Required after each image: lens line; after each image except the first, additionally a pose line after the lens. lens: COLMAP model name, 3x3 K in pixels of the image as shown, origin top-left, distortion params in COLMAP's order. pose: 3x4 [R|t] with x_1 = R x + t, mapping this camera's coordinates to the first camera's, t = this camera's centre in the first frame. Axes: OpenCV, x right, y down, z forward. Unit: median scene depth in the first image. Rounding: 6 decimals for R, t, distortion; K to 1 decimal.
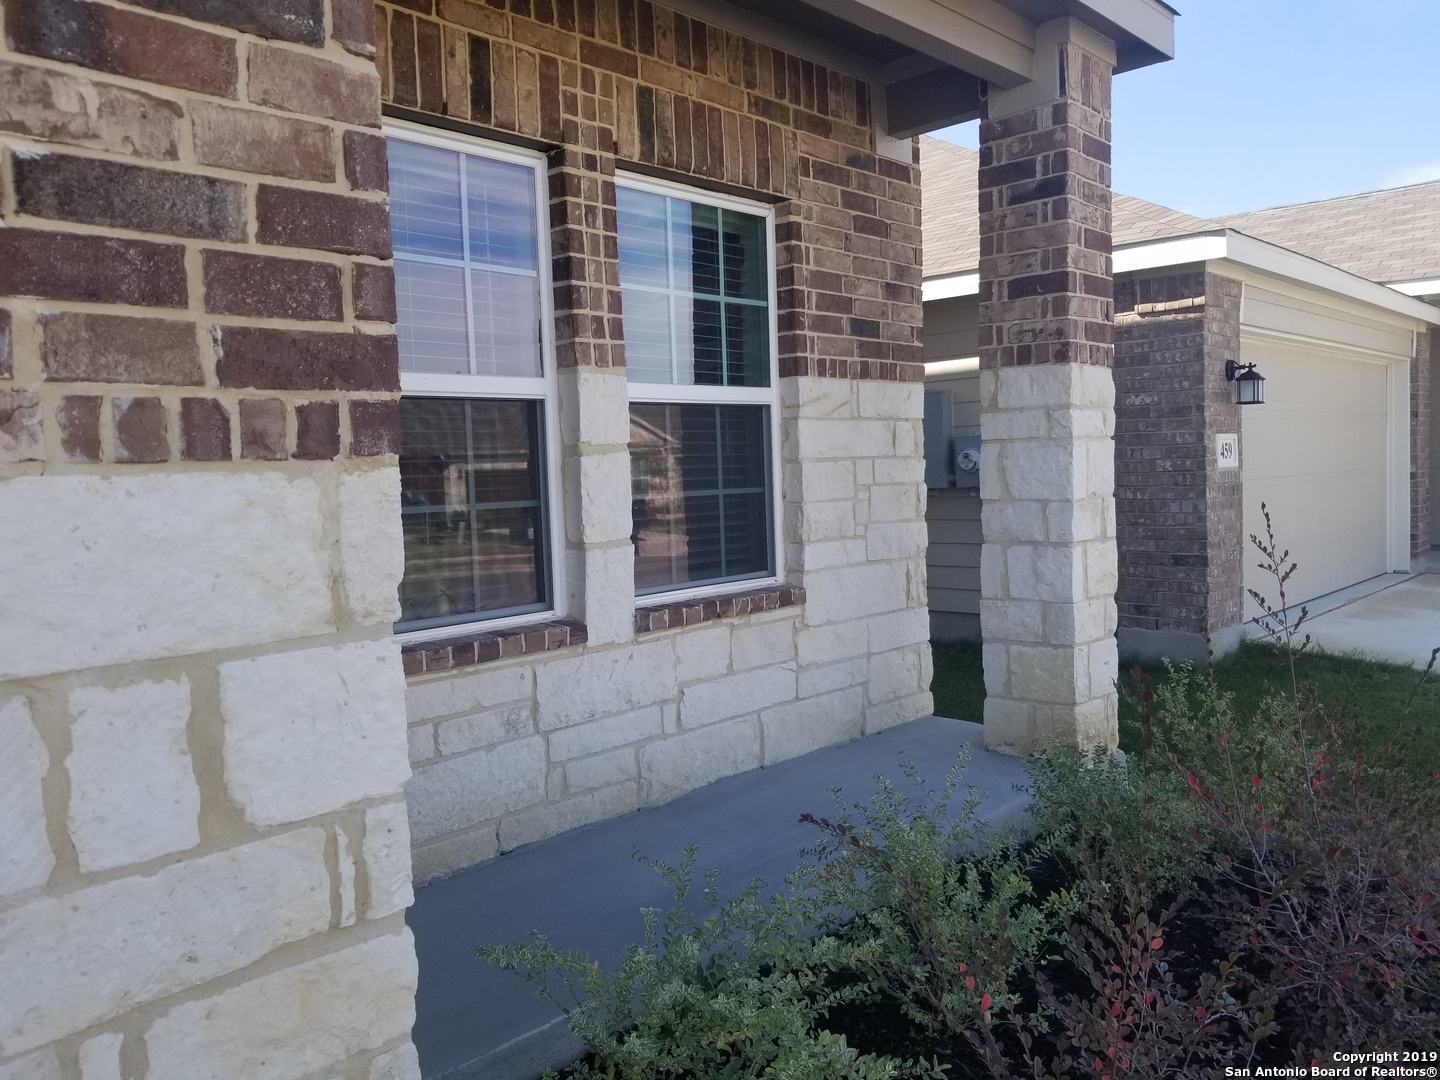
lens RADIAL K [[1083.9, 0, 716.0], [0, 1083.9, 524.1], [0, 0, 1]] dist [0.075395, -0.117858]
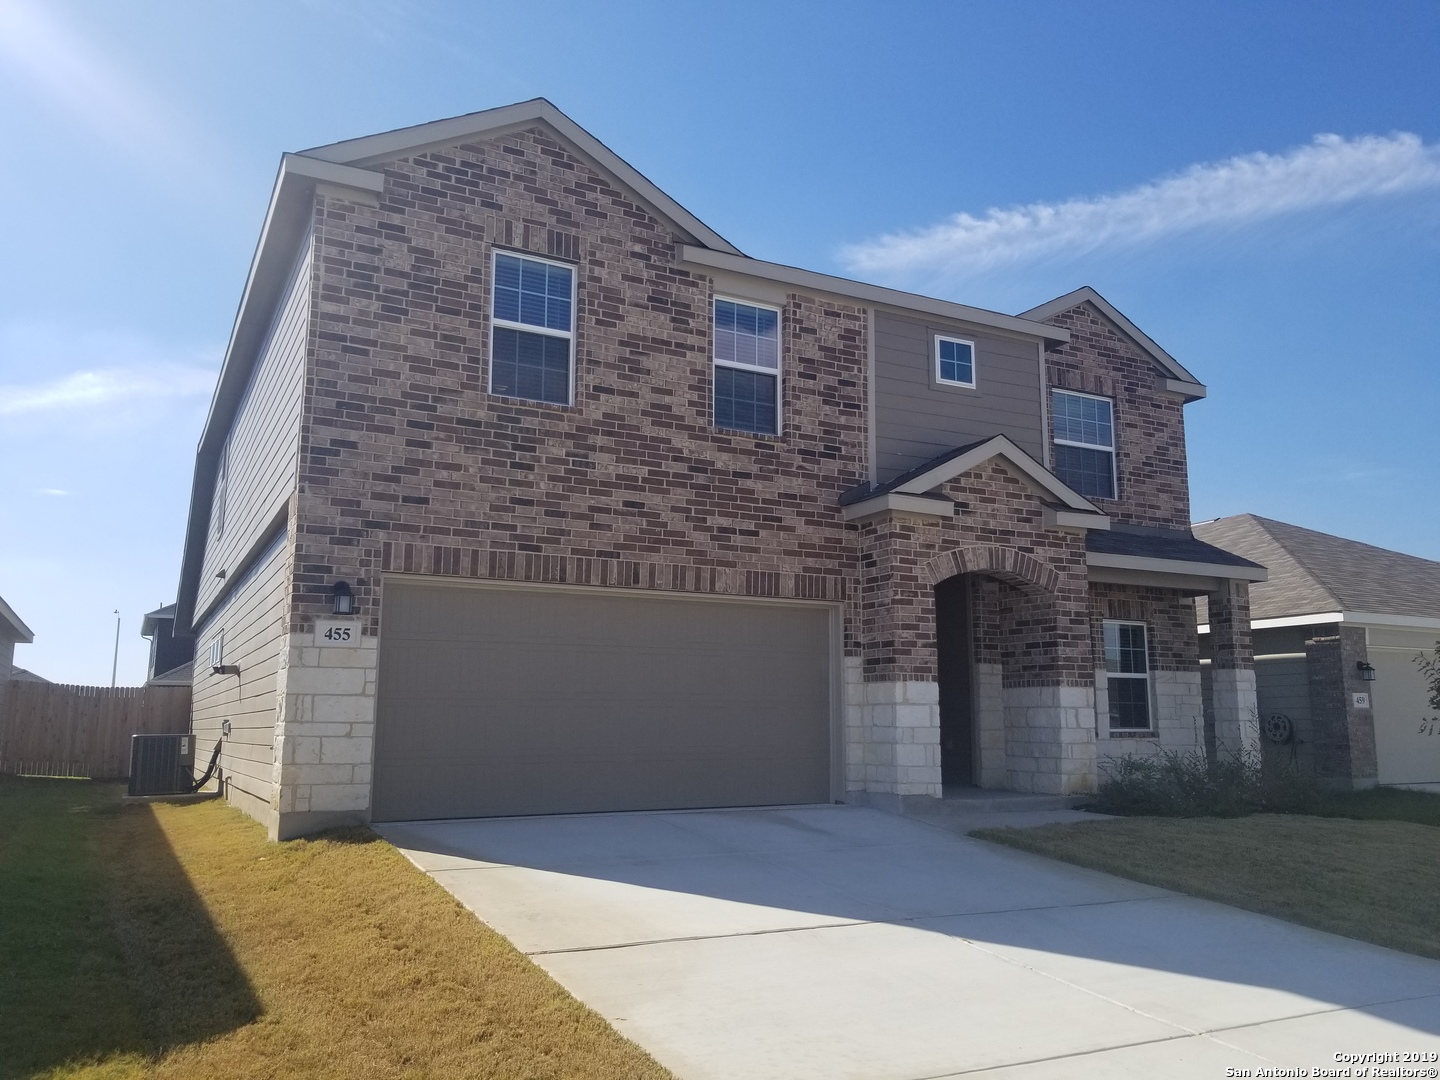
lens RADIAL K [[1216.0, 0, 713.8], [0, 1216.0, 535.1], [0, 0, 1]] dist [0.091345, -0.190565]
pose [[0.952110, -0.017601, -0.305249, -0.063422], [-0.046475, 0.978410, -0.201378, 0.300671], [0.302203, 0.205921, 0.930736, -3.215614]]
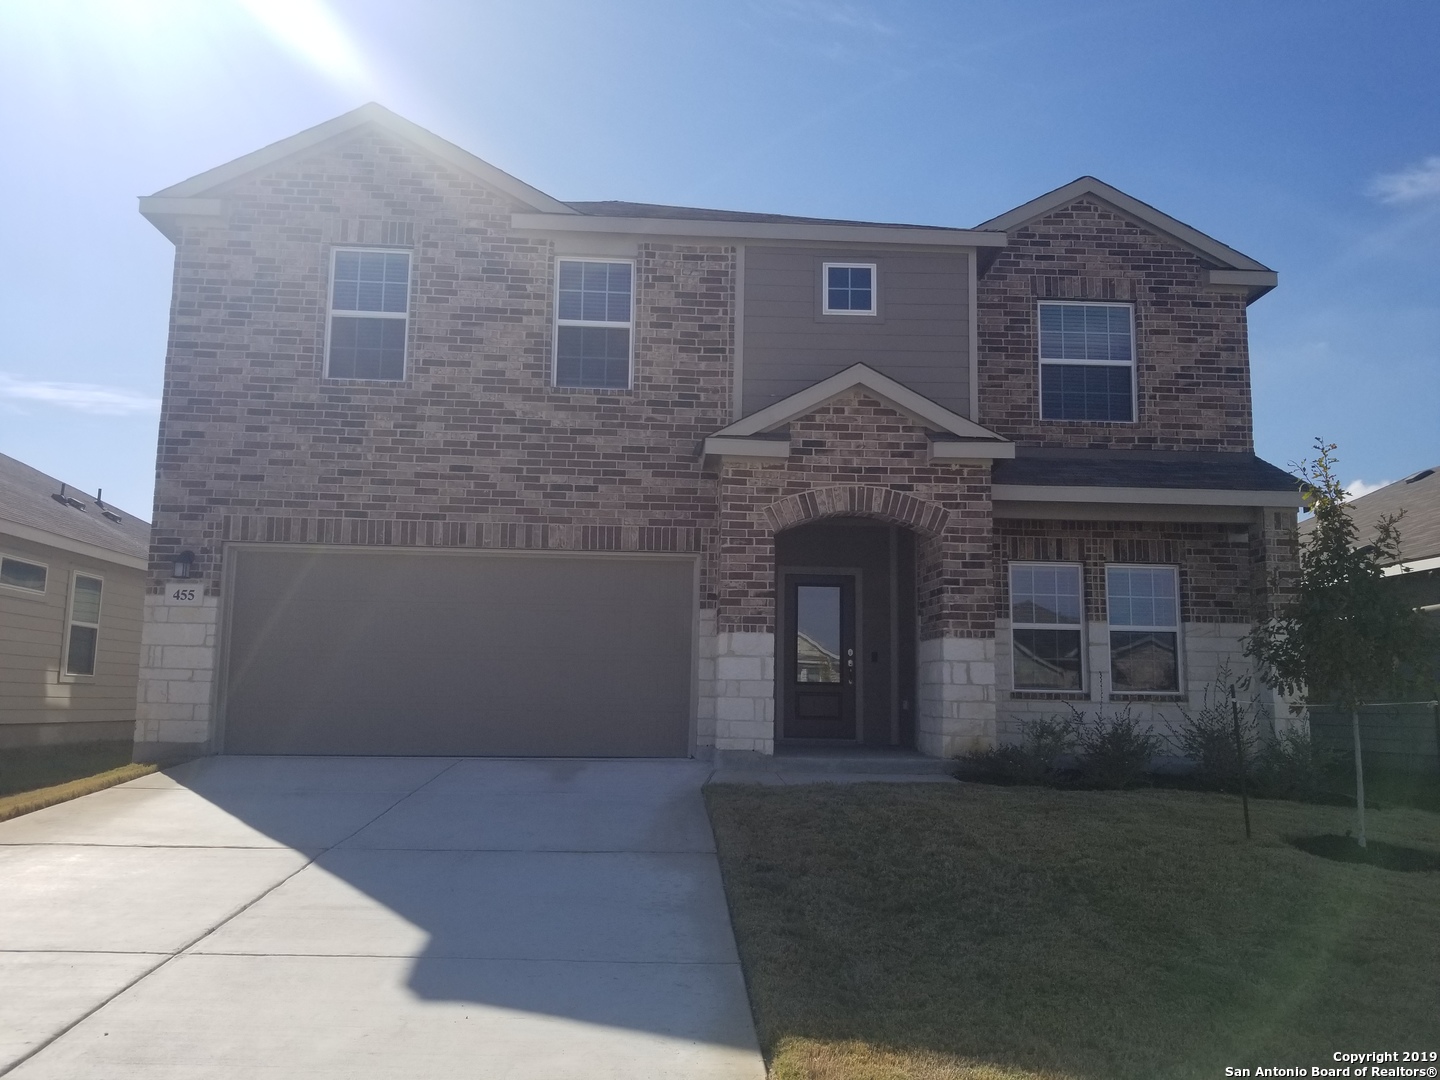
lens RADIAL K [[1216.0, 0, 713.8], [0, 1216.0, 535.1], [0, 0, 1]] dist [0.091345, -0.190565]
pose [[0.711366, -0.055484, -0.700628, 1.509781], [-0.078295, 0.984418, -0.157452, 0.253004], [0.698447, 0.166861, 0.695938, -2.231390]]
